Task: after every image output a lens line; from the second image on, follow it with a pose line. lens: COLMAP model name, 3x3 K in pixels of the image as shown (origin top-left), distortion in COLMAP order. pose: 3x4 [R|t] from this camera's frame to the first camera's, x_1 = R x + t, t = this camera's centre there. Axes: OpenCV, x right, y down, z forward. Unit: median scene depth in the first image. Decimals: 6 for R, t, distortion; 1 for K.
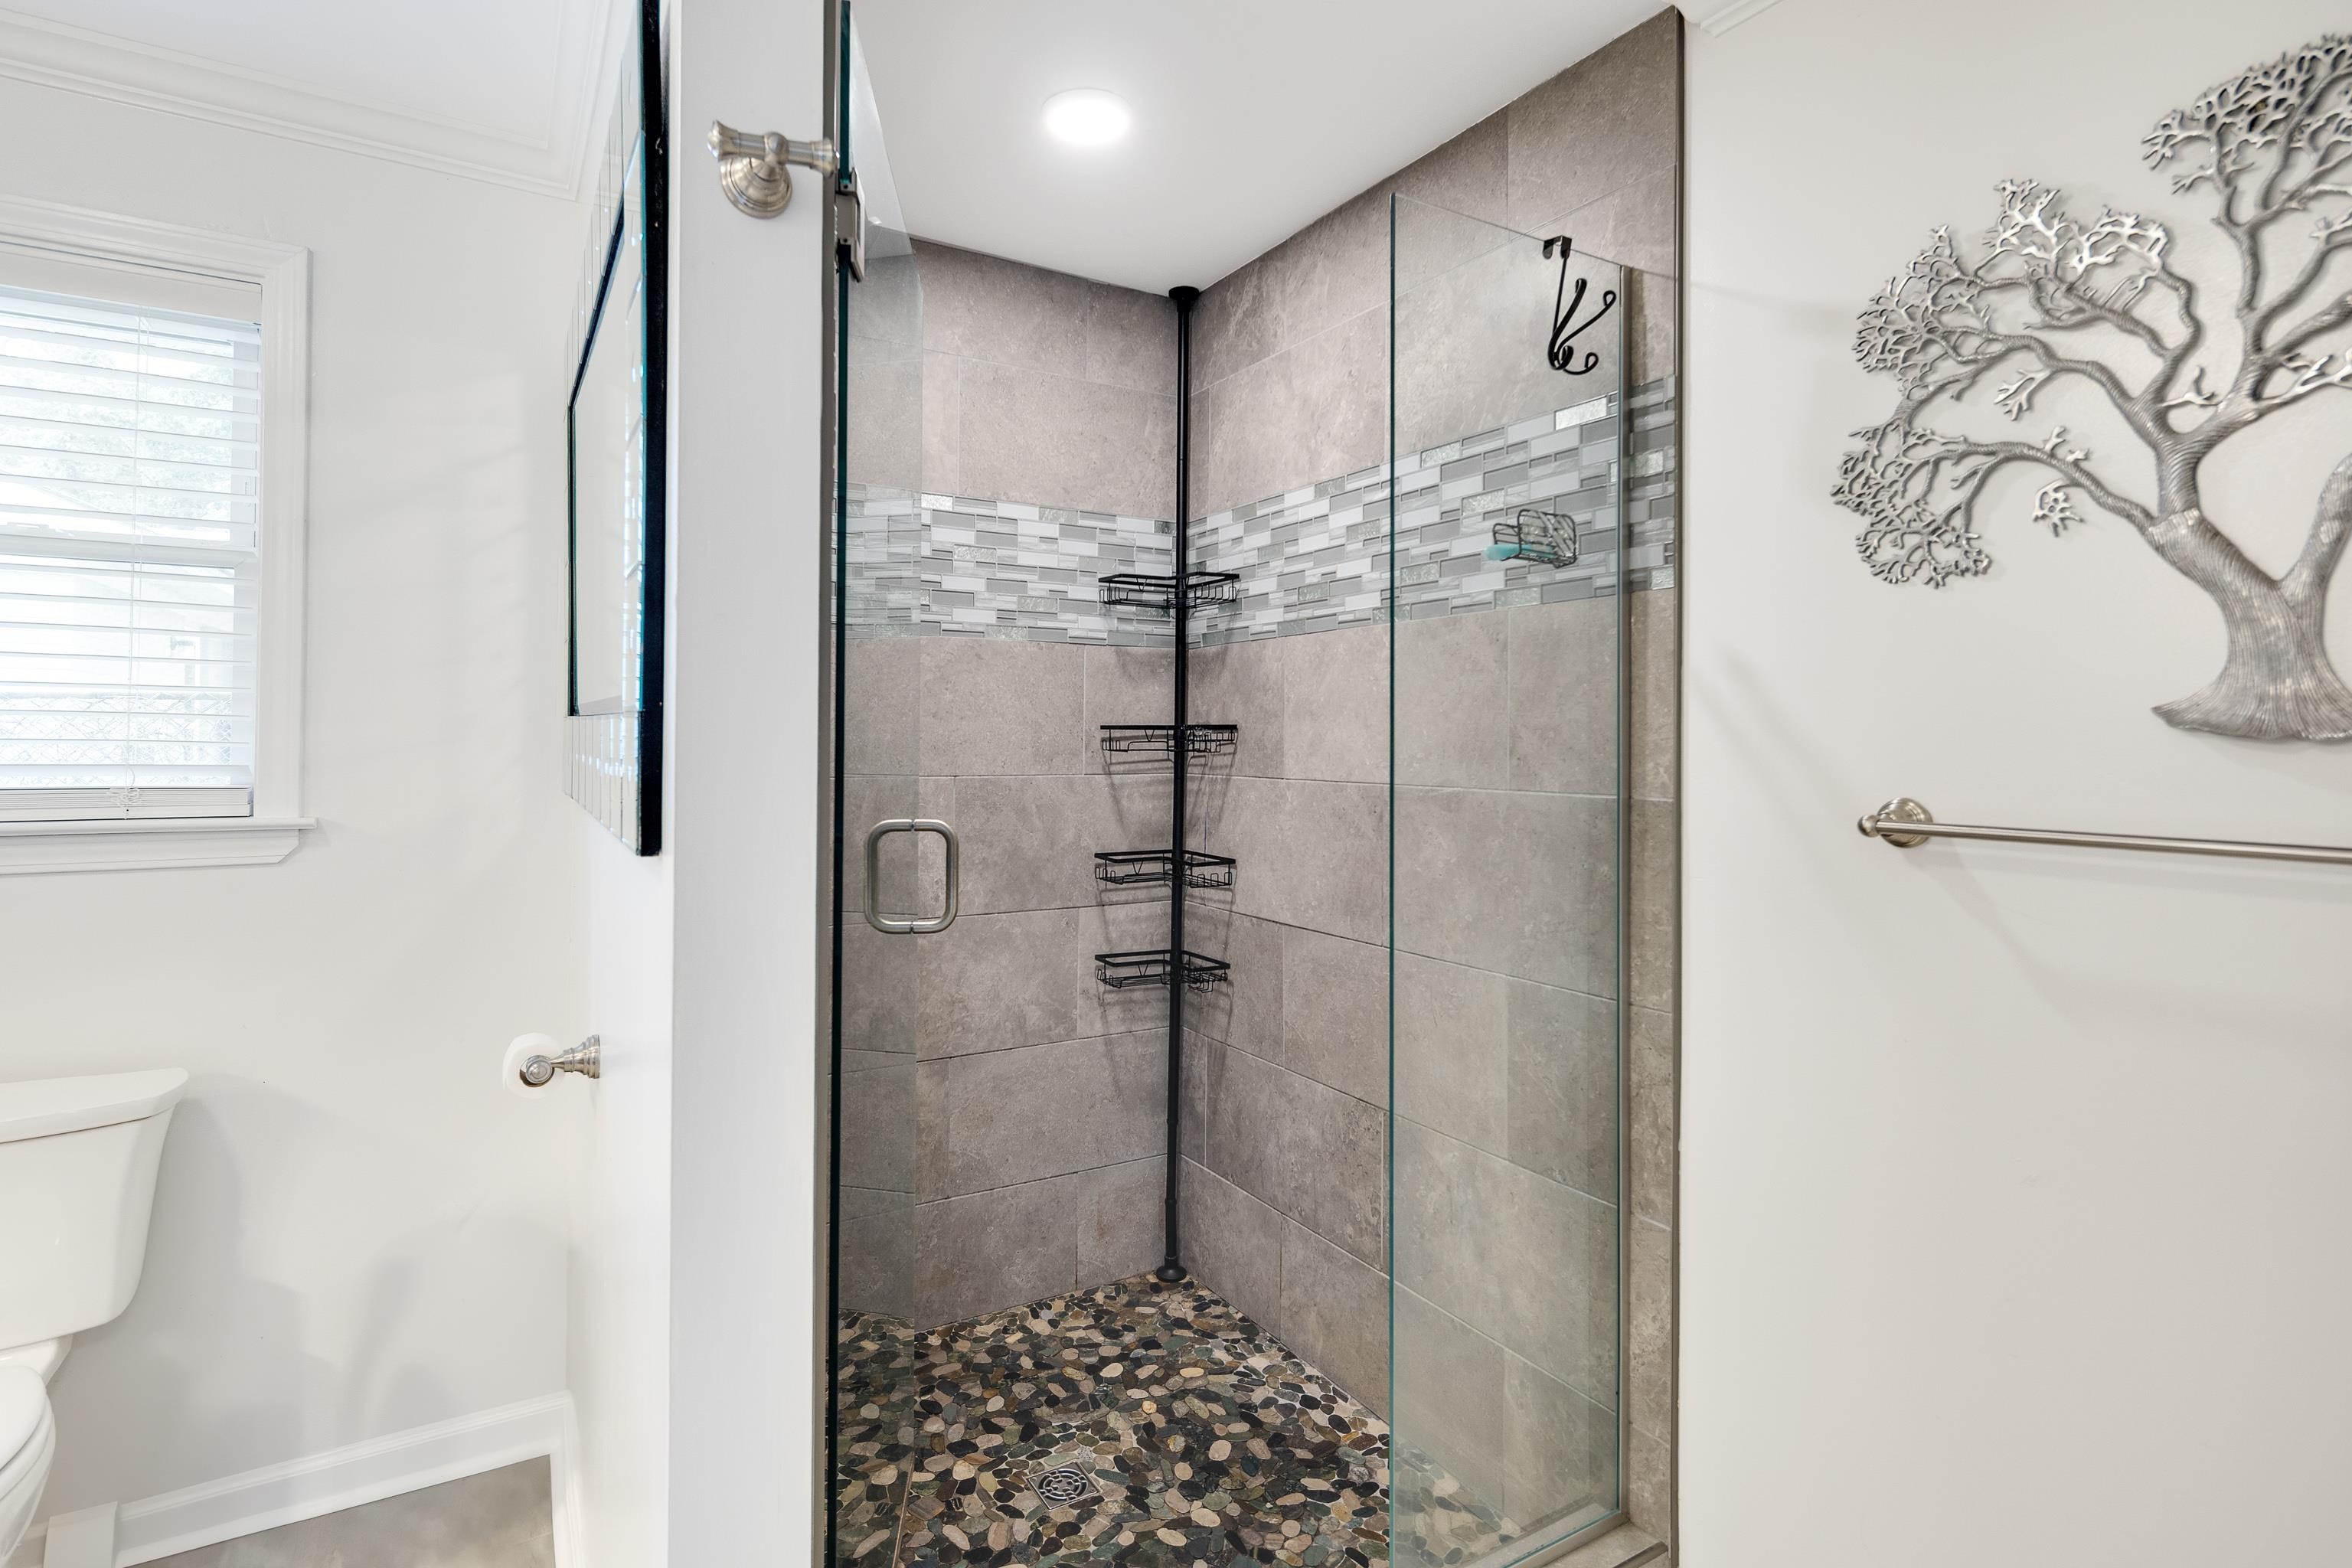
lens RADIAL K [[1134.3, 0, 1174.2], [0, 1134.3, 718.7], [0, 0, 1]] dist [-0.002737, -0.002617]
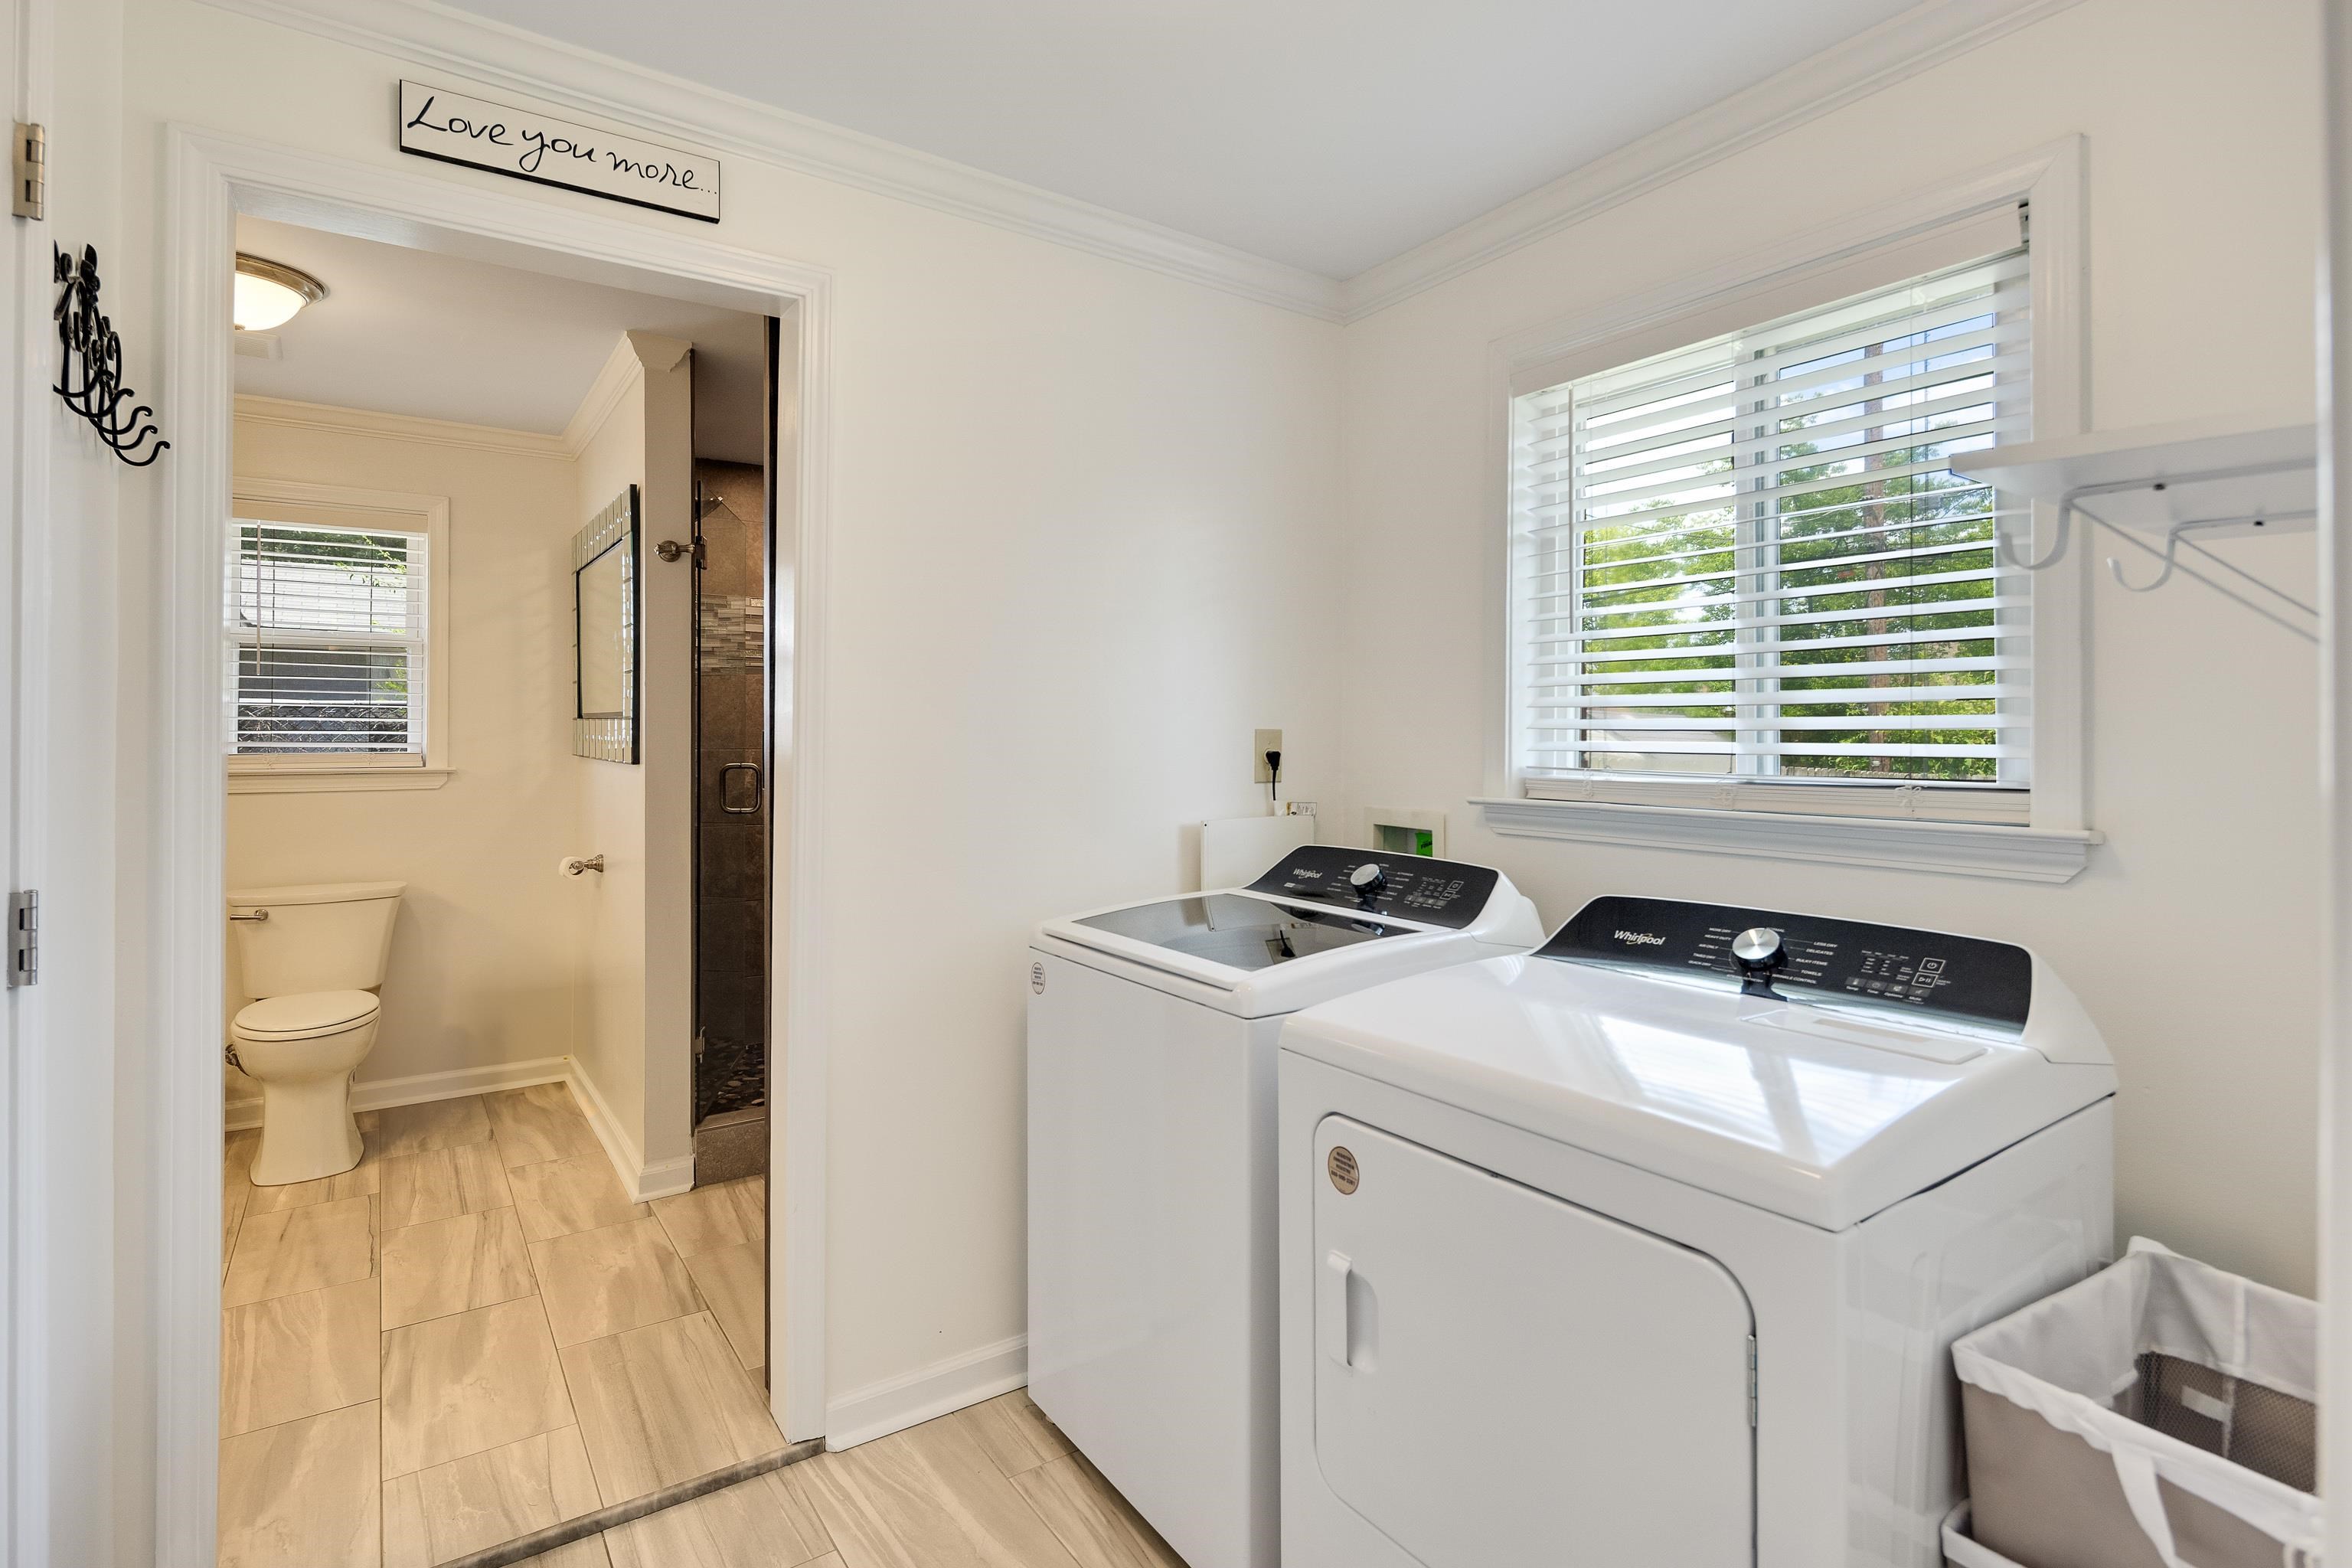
lens RADIAL K [[1148.1, 0, 1148.5], [0, 1148.1, 720.5], [0, 0, 1]] dist [0.005050, -0.000348]
pose [[0.999036, -0.001549, 0.043867, 0.457226], [0.001405, 0.999993, 0.003323, -0.004601], [-0.043872, -0.003258, 0.999032, -1.258726]]
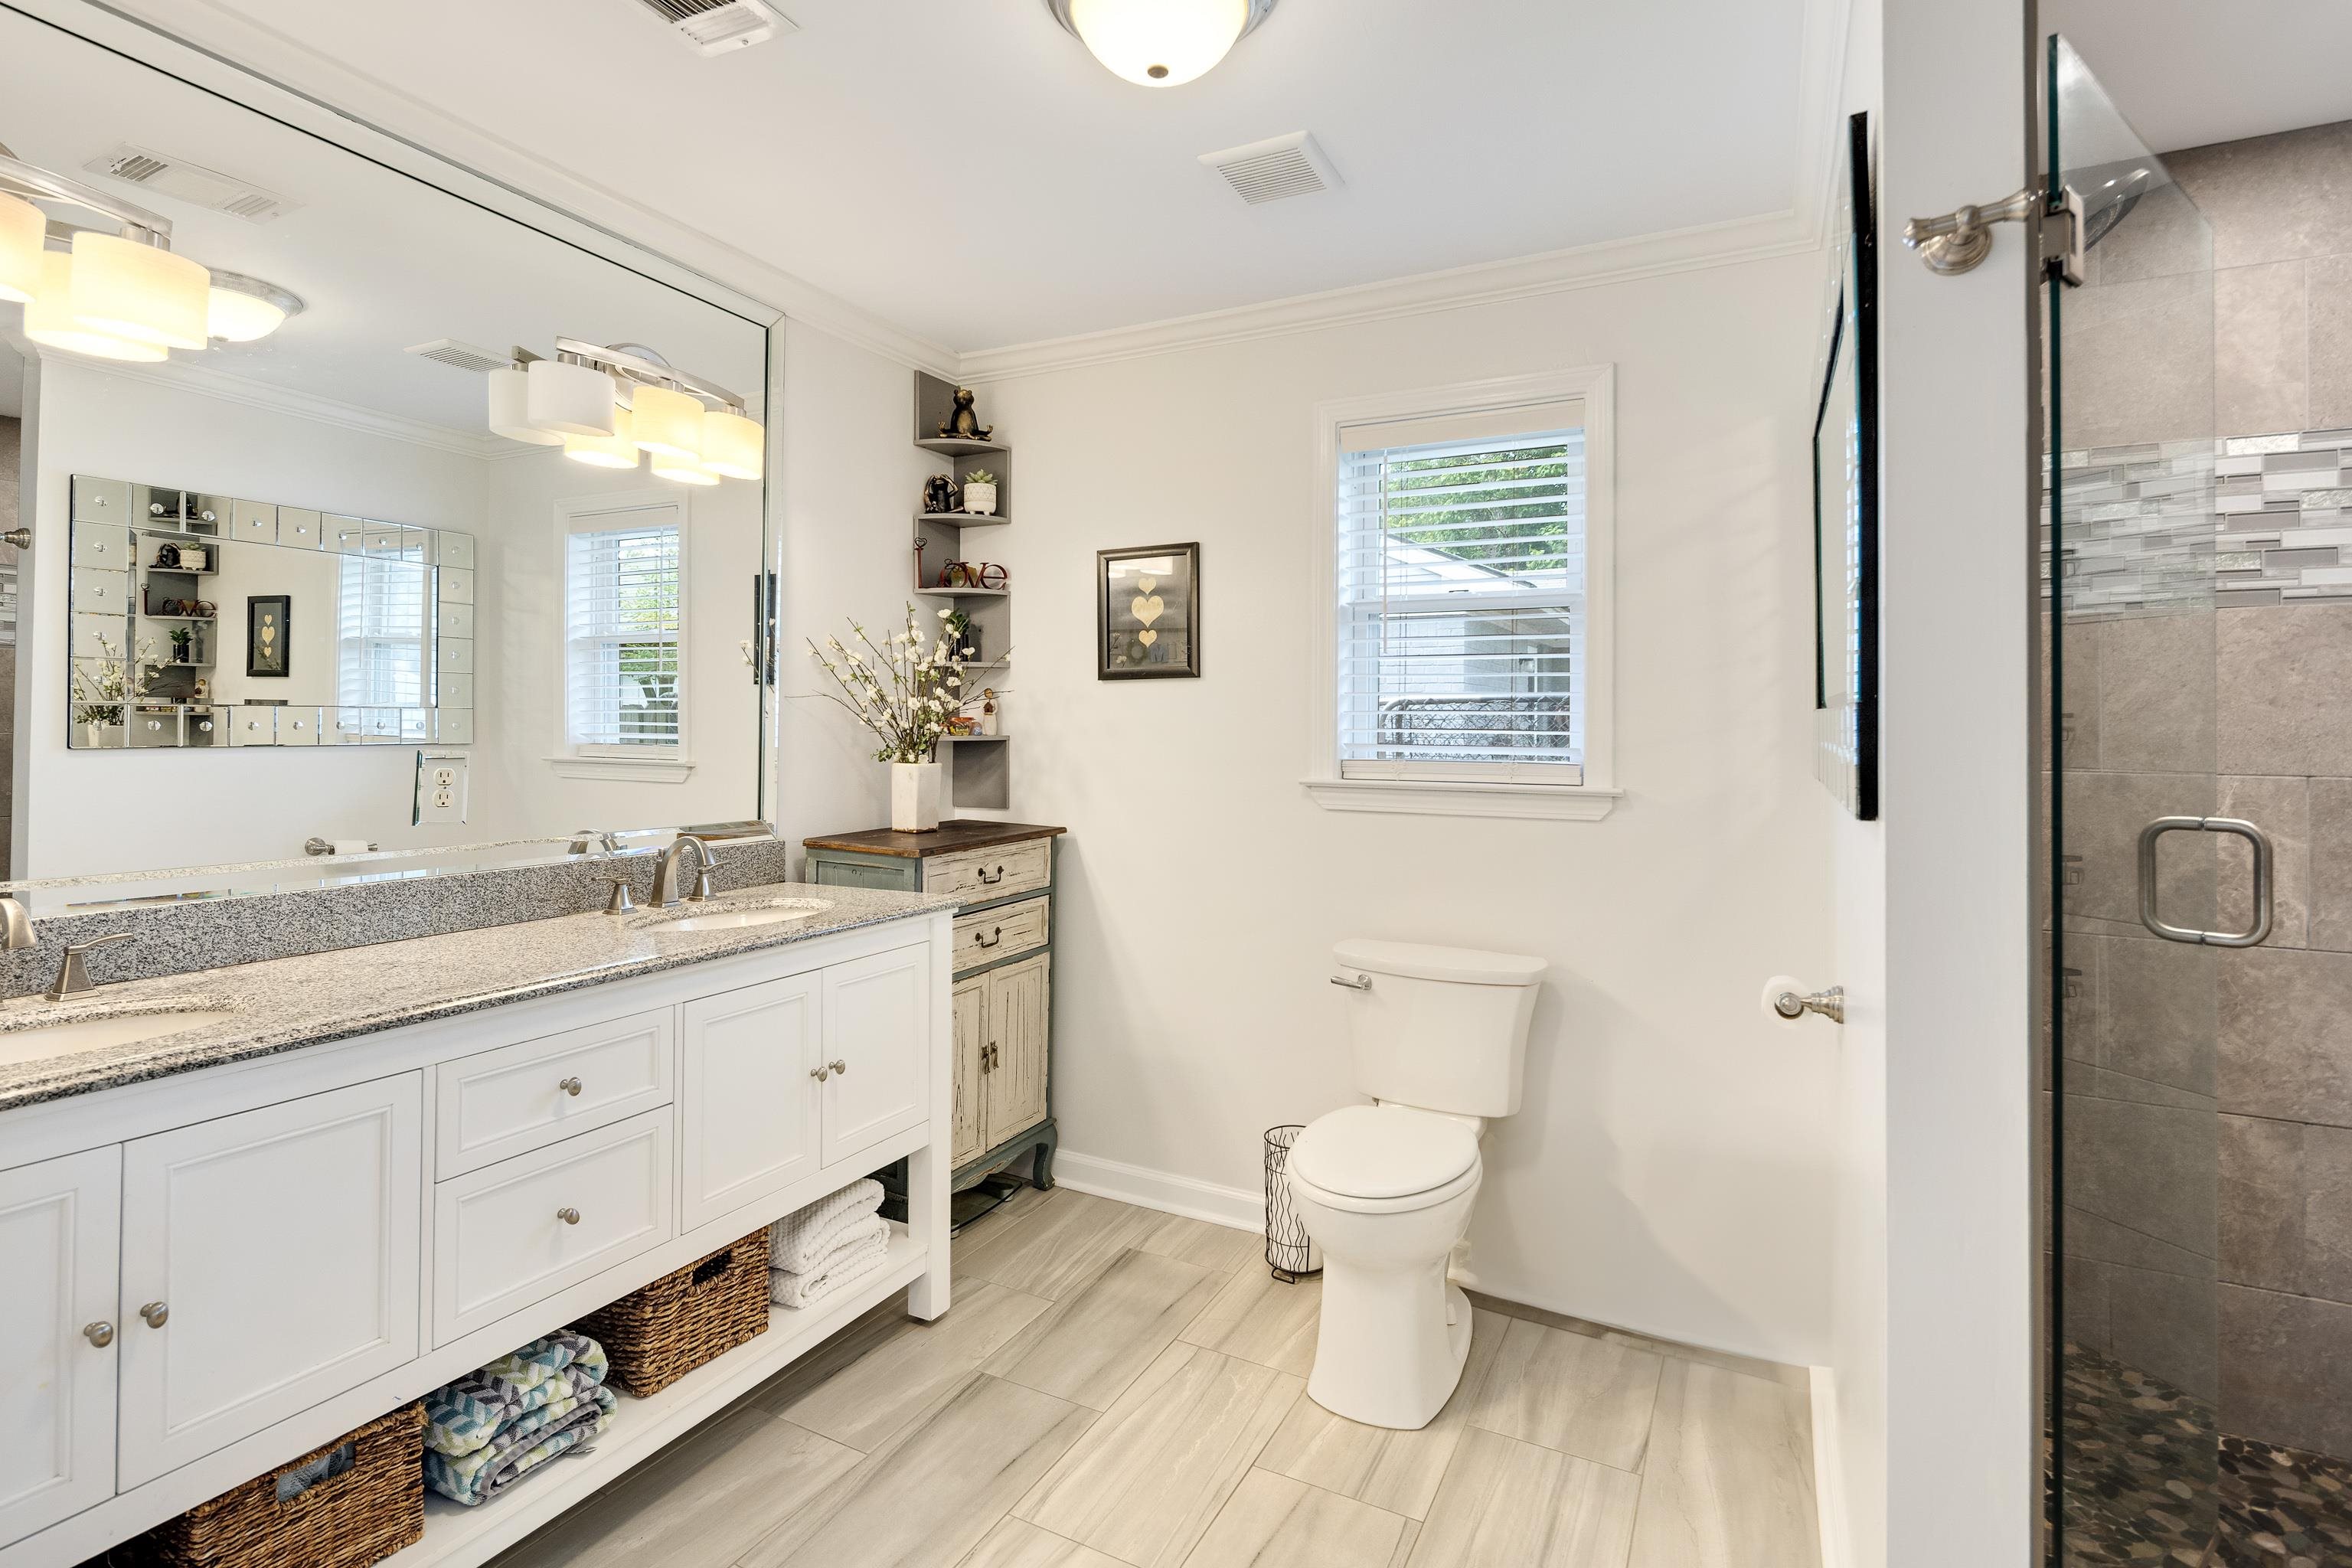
lens RADIAL K [[1148.1, 0, 1148.5], [0, 1148.1, 720.5], [0, 0, 1]] dist [0.005050, -0.000348]
pose [[0.511074, -0.006364, -0.859513, 0.119007], [0.010807, 0.999941, -0.000978, 0.003235], [0.859469, -0.008789, 0.511113, -0.172339]]
